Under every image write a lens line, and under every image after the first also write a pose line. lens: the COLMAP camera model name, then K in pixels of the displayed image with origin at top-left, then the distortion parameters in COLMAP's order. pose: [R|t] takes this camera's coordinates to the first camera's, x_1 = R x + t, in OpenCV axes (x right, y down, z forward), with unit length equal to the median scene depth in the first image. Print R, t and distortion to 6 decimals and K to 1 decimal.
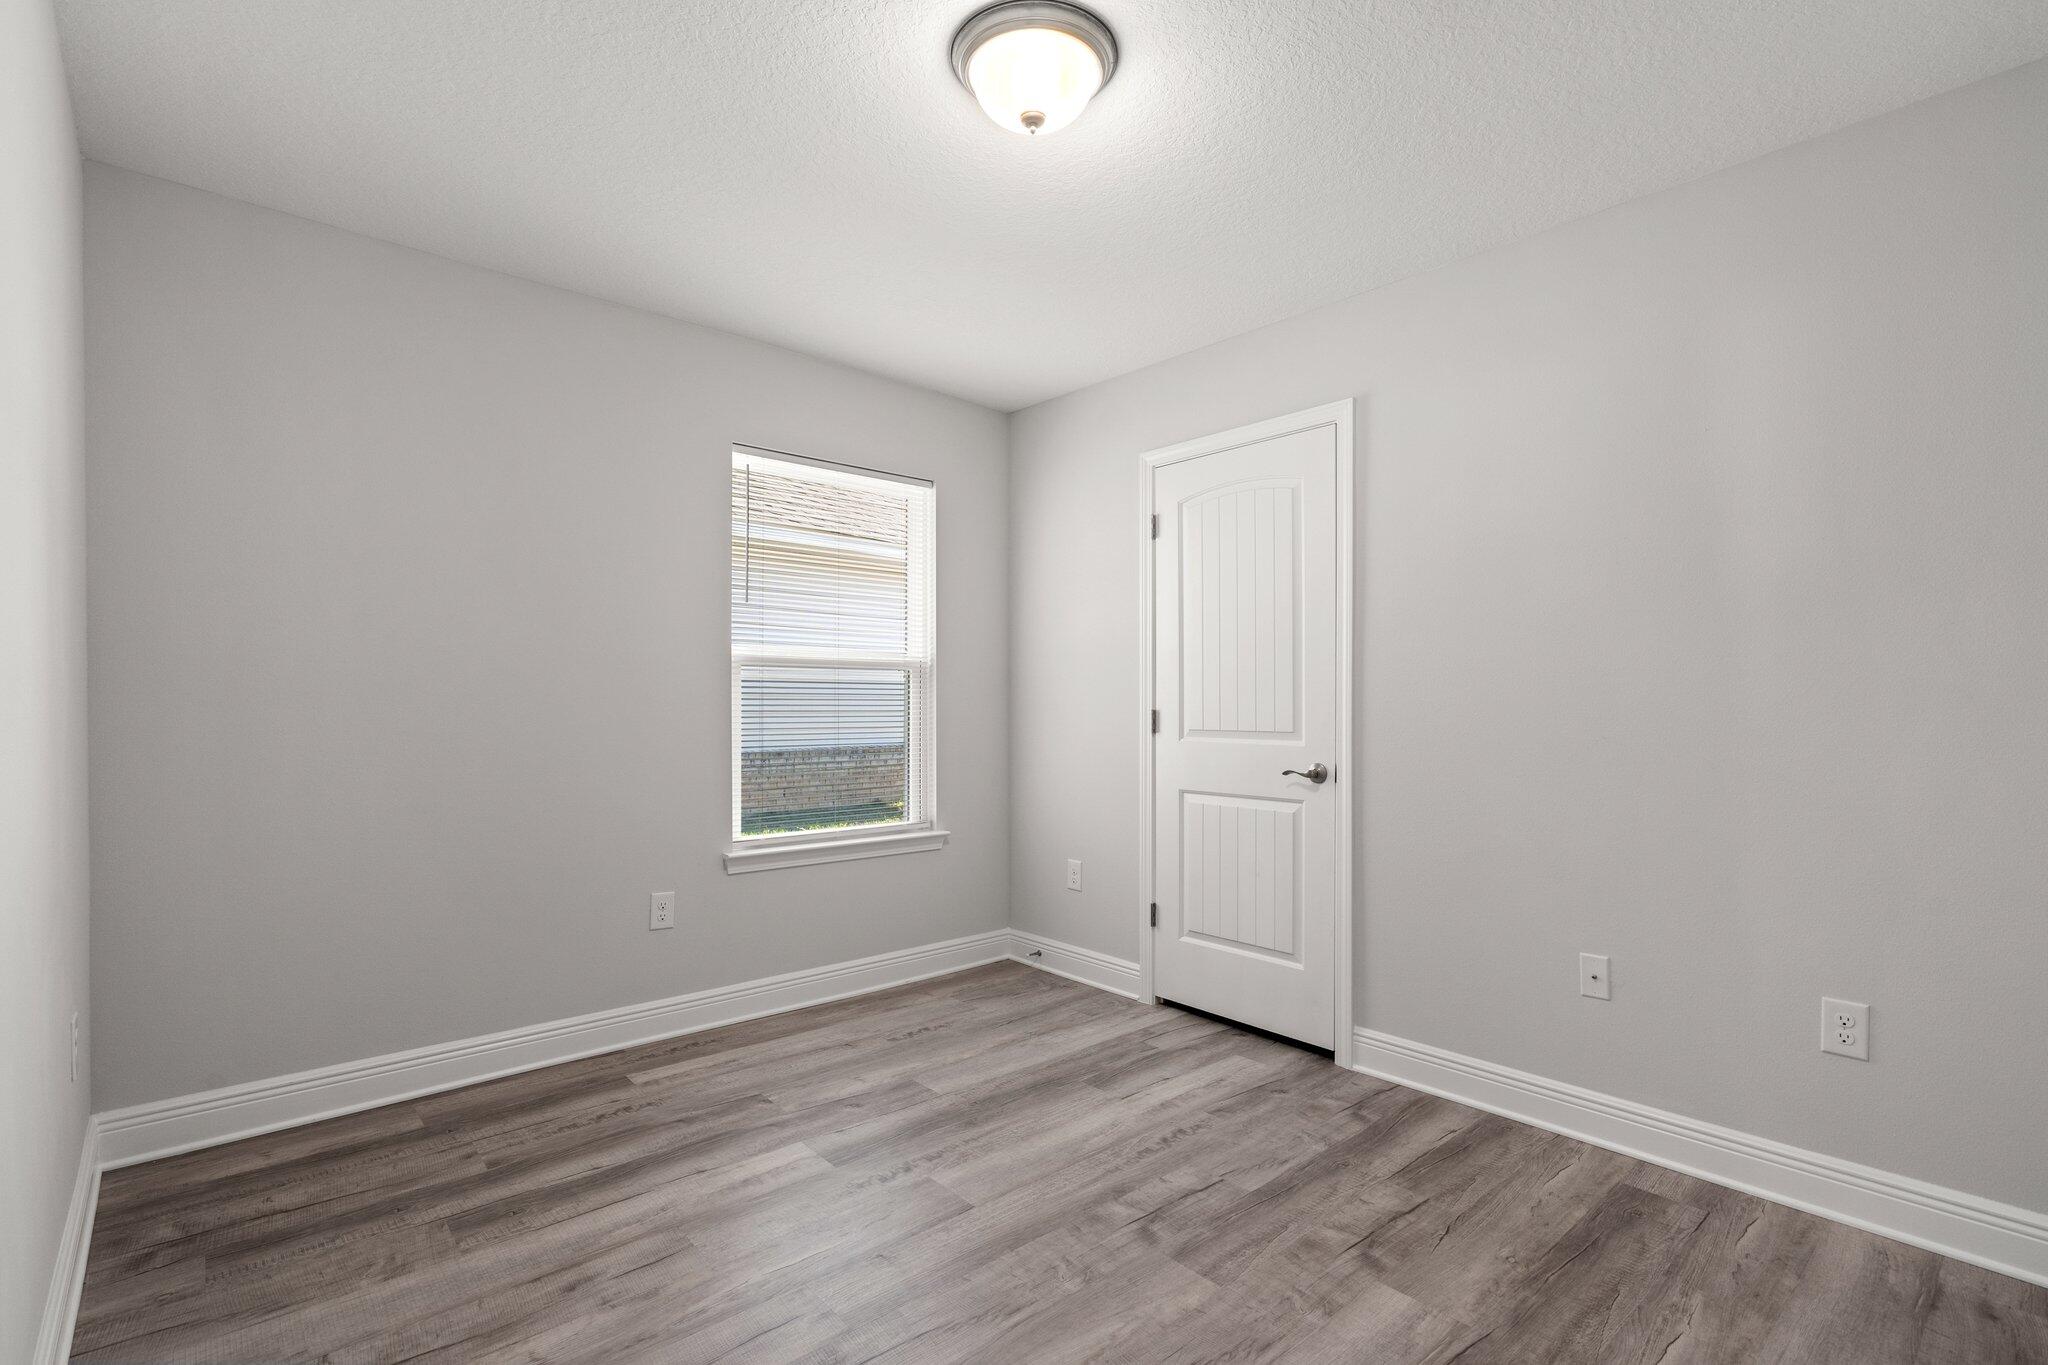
lens RADIAL K [[932.3, 0, 1023.7], [0, 932.3, 698.1], [0, 0, 1]] dist [-0.011262, 0.001522]
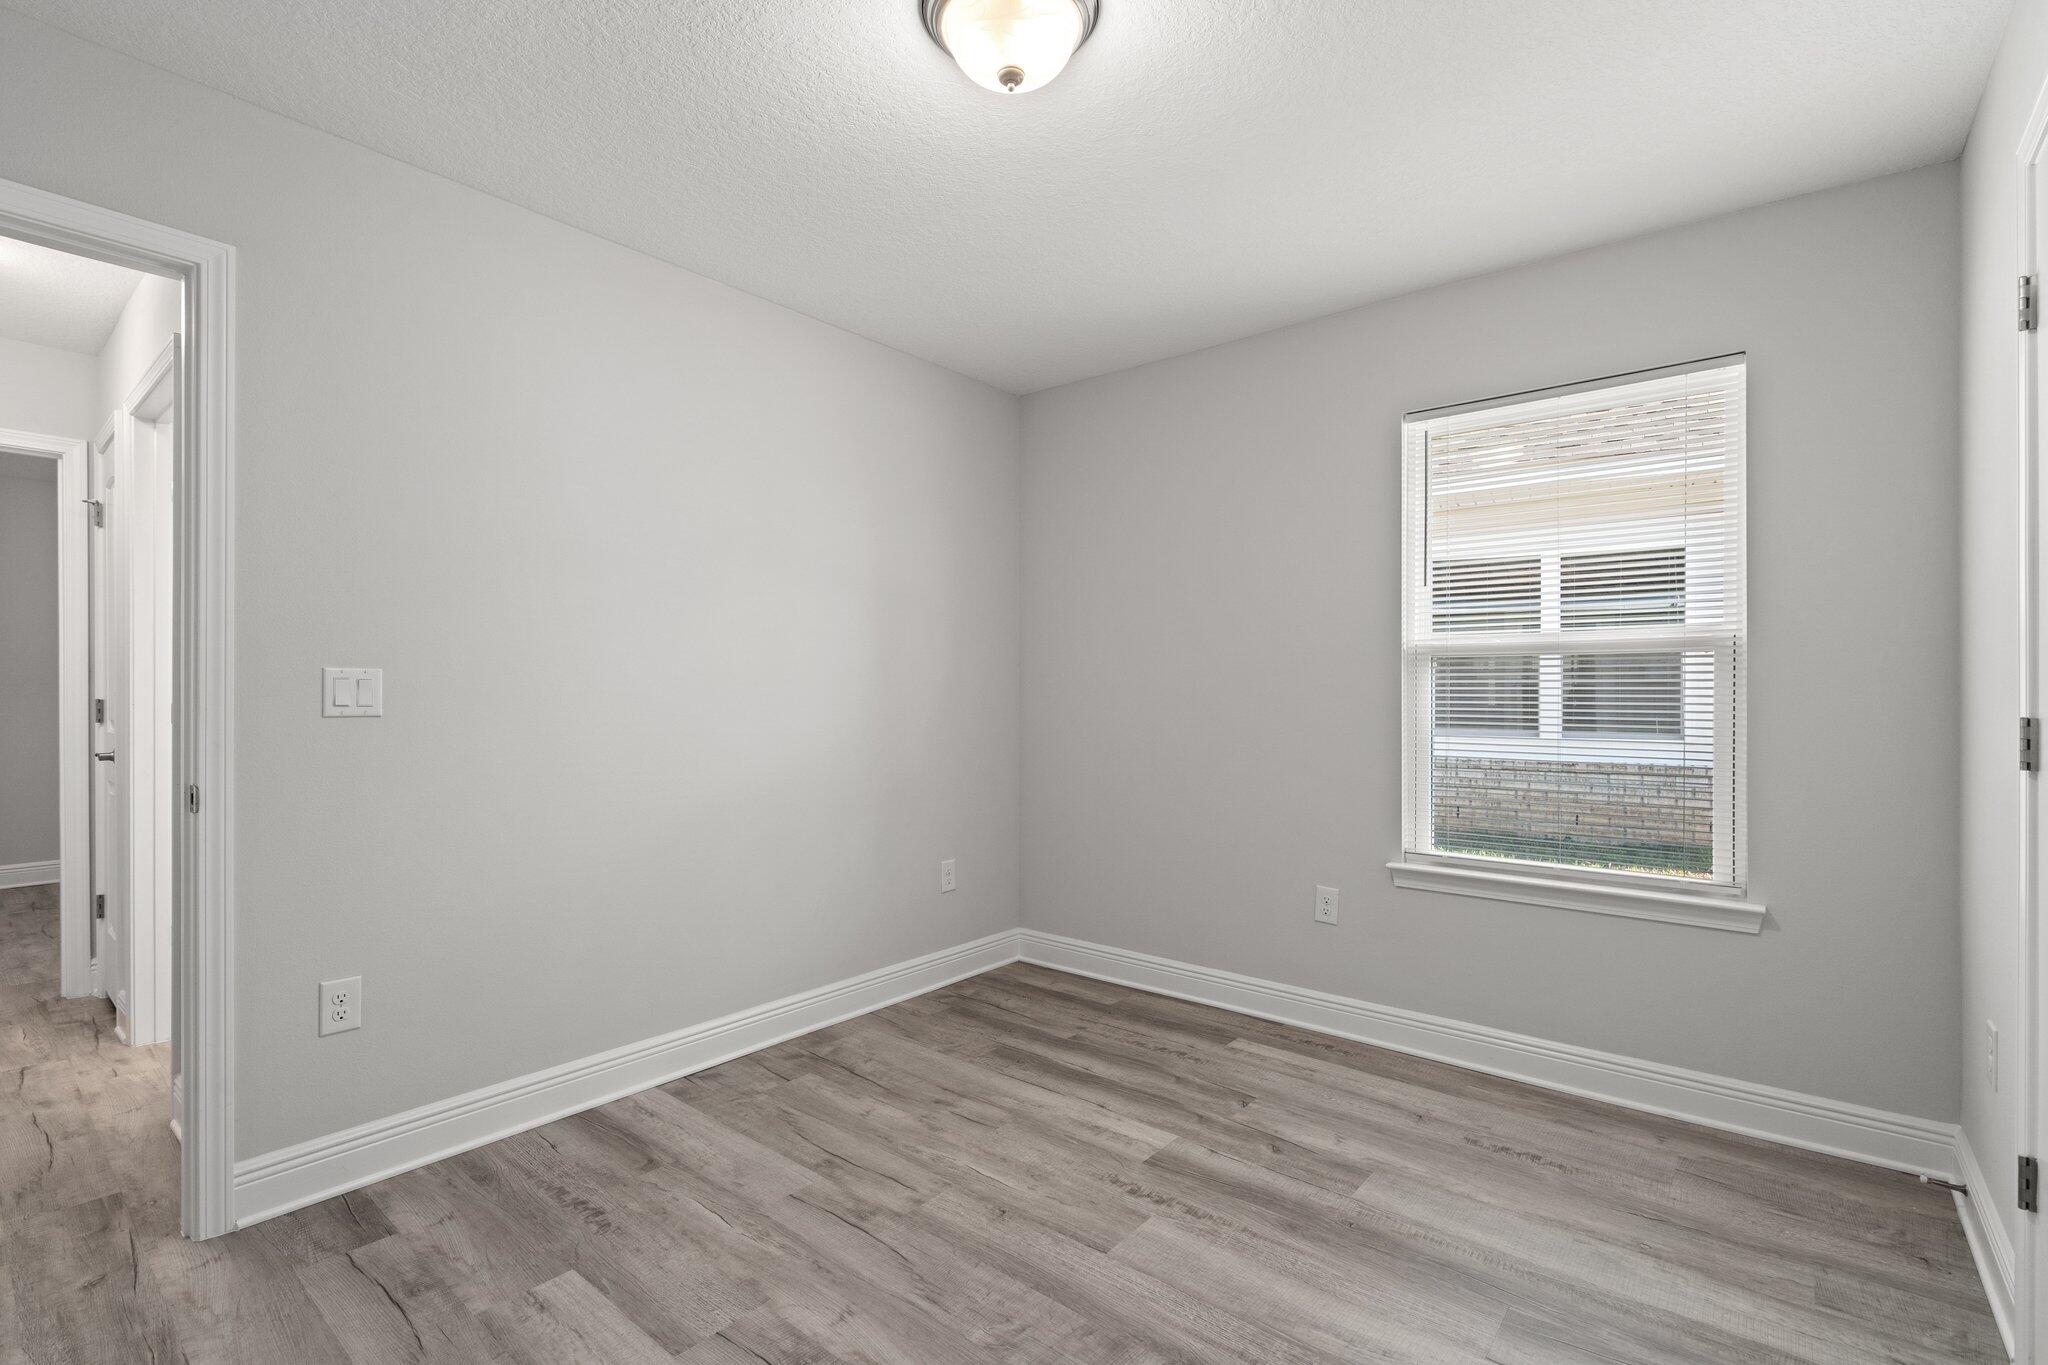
lens RADIAL K [[932.3, 0, 1026.5], [0, 932.3, 683.3], [0, 0, 1]] dist [-0.011262, 0.001522]
pose [[0.155195, -0.013193, -0.987796, 0.655306], [0.001036, 0.999912, -0.013192, 0.001768], [0.987883, 0.001024, 0.155195, 0.611309]]
